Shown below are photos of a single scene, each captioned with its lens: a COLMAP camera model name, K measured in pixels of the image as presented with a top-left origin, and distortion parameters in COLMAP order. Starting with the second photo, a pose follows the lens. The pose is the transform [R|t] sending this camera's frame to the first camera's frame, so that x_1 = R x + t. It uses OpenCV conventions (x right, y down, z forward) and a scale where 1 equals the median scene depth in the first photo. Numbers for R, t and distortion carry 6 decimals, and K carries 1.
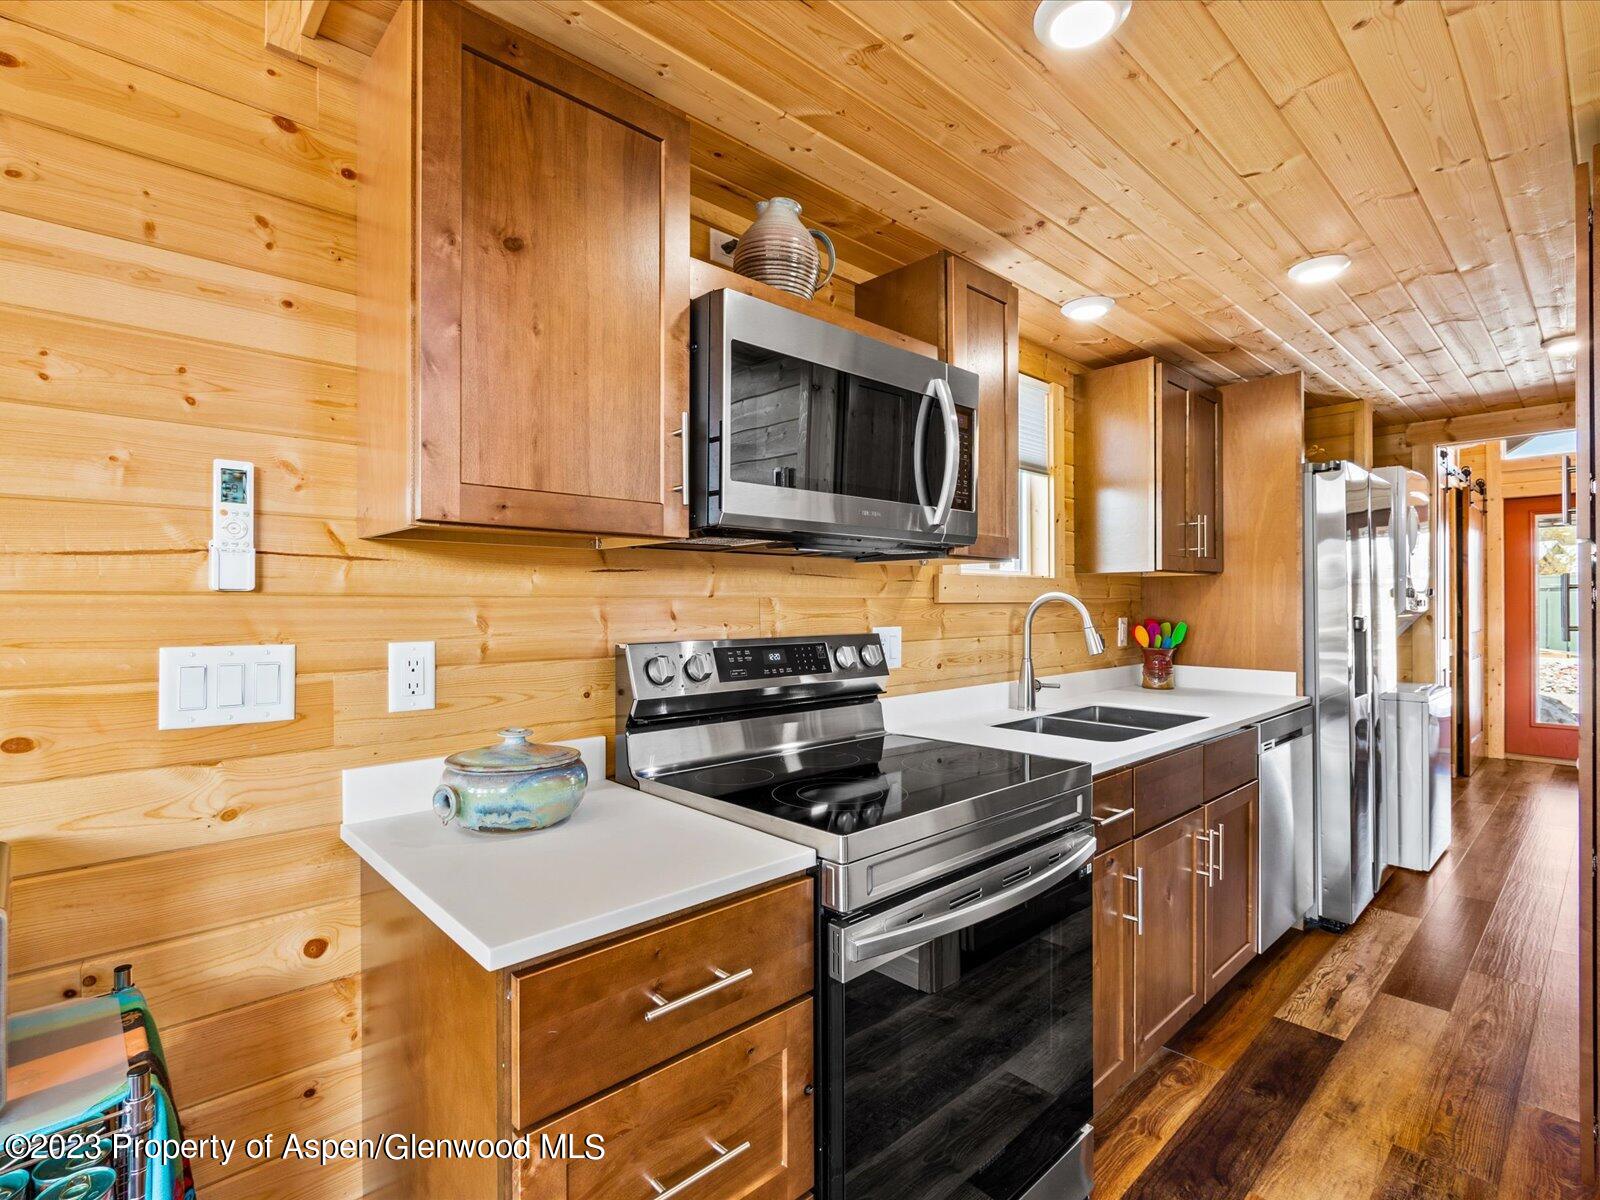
lens RADIAL K [[772.7, 0, 799.6], [0, 772.7, 596.6], [0, 0, 1]] dist [-0.007477, -0.000474]
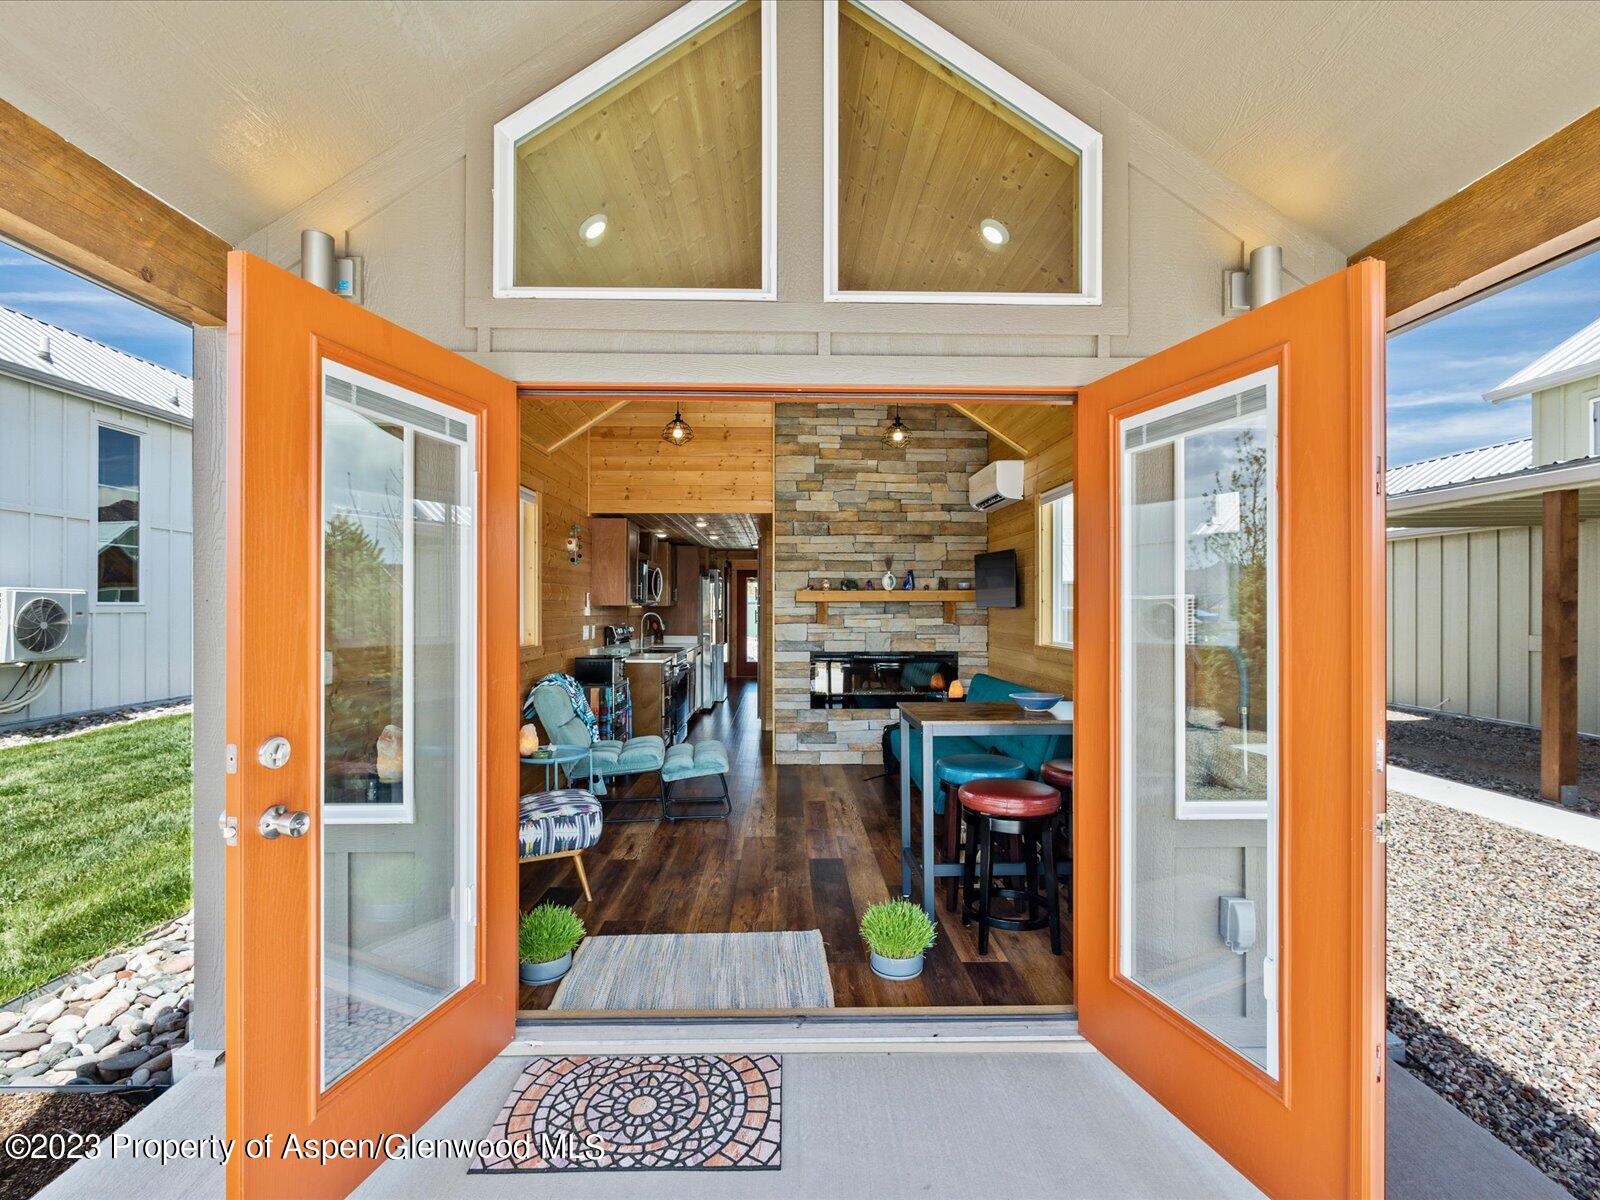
lens RADIAL K [[759.9, 0, 797.3], [0, 759.9, 606.1], [0, 0, 1]] dist [-0.004204, -0.000489]
pose [[0.665069, 0.000407, 0.746782, -1.201740], [-0.001501, 0.999999, 0.000792, -0.025359], [-0.746780, -0.001647, 0.665069, -1.189644]]
